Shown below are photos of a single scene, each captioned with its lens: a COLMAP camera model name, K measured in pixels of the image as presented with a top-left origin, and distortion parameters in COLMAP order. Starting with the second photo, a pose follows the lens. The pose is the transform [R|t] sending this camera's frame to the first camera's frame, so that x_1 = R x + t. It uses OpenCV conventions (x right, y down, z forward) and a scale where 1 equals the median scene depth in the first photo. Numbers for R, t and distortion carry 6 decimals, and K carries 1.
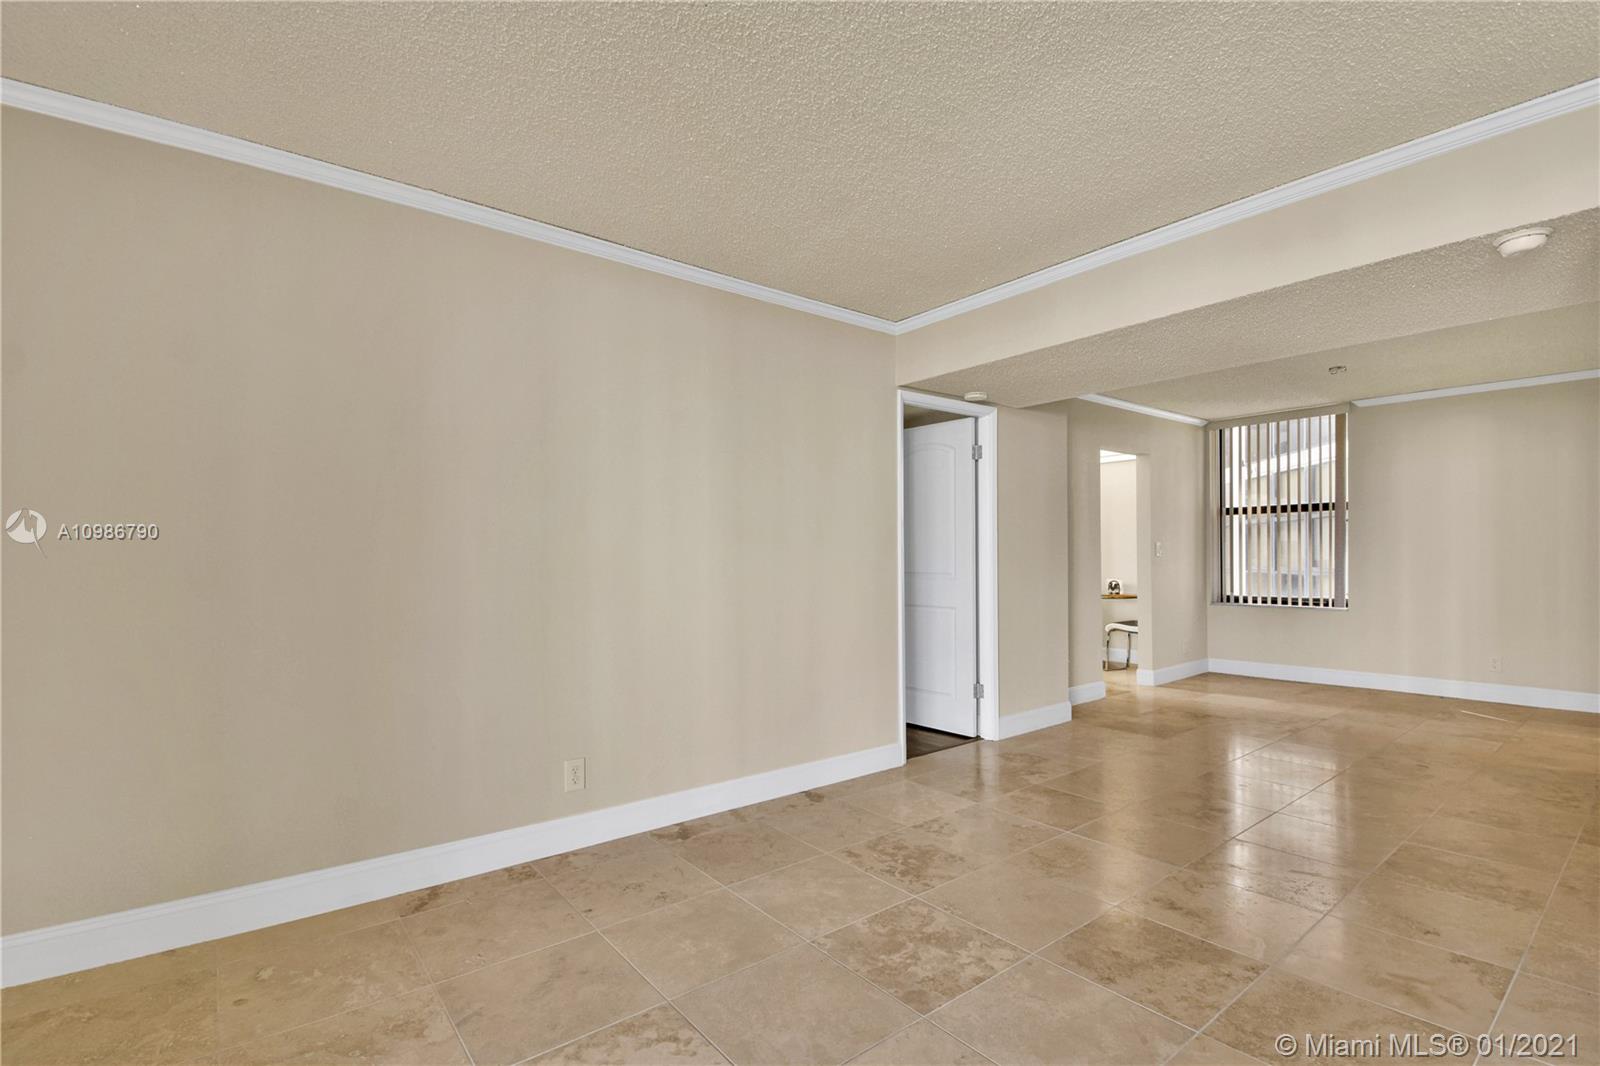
lens RADIAL K [[733.3, 0, 800.0], [0, 733.3, 554.4], [0, 0, 1]] dist [-0.013965, -0.003633]
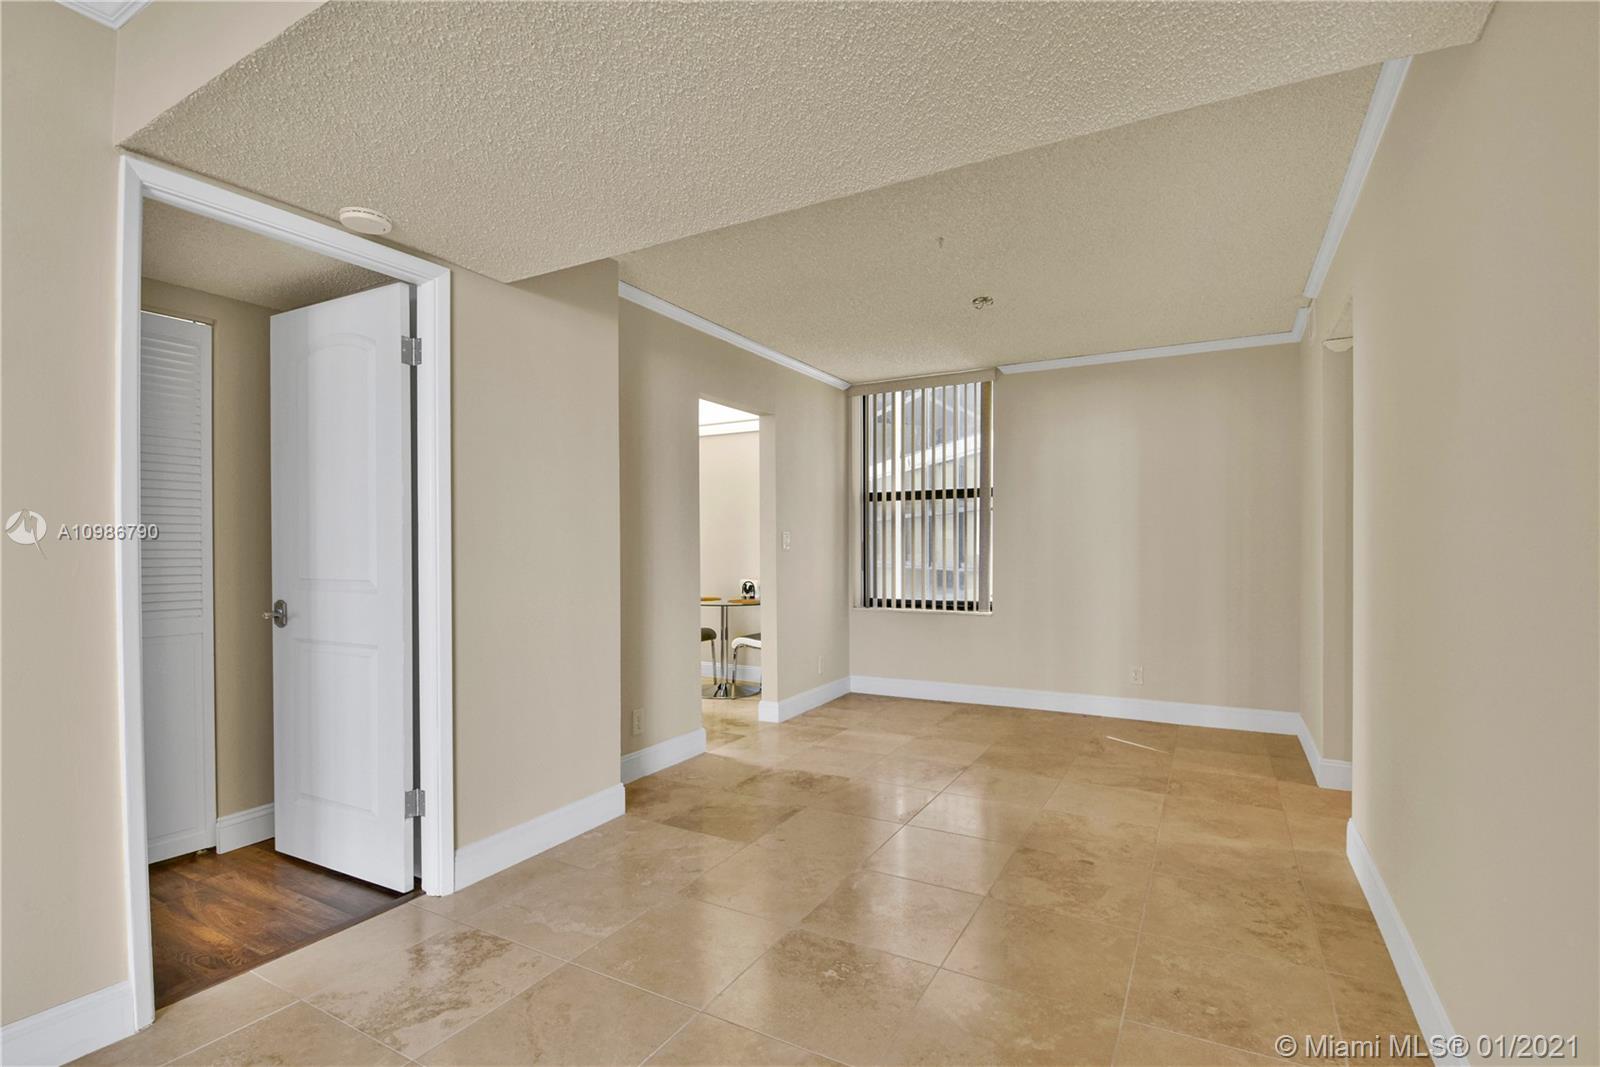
lens RADIAL K [[733.3, 0, 829.3], [0, 733.3, 558.4], [0, 0, 1]] dist [-0.013965, -0.003633]
pose [[0.908375, -0.002456, 0.418149, 0.212119], [-0.002090, 0.999944, 0.010413, 0.002365], [-0.418151, -0.010333, 0.908319, 0.286807]]
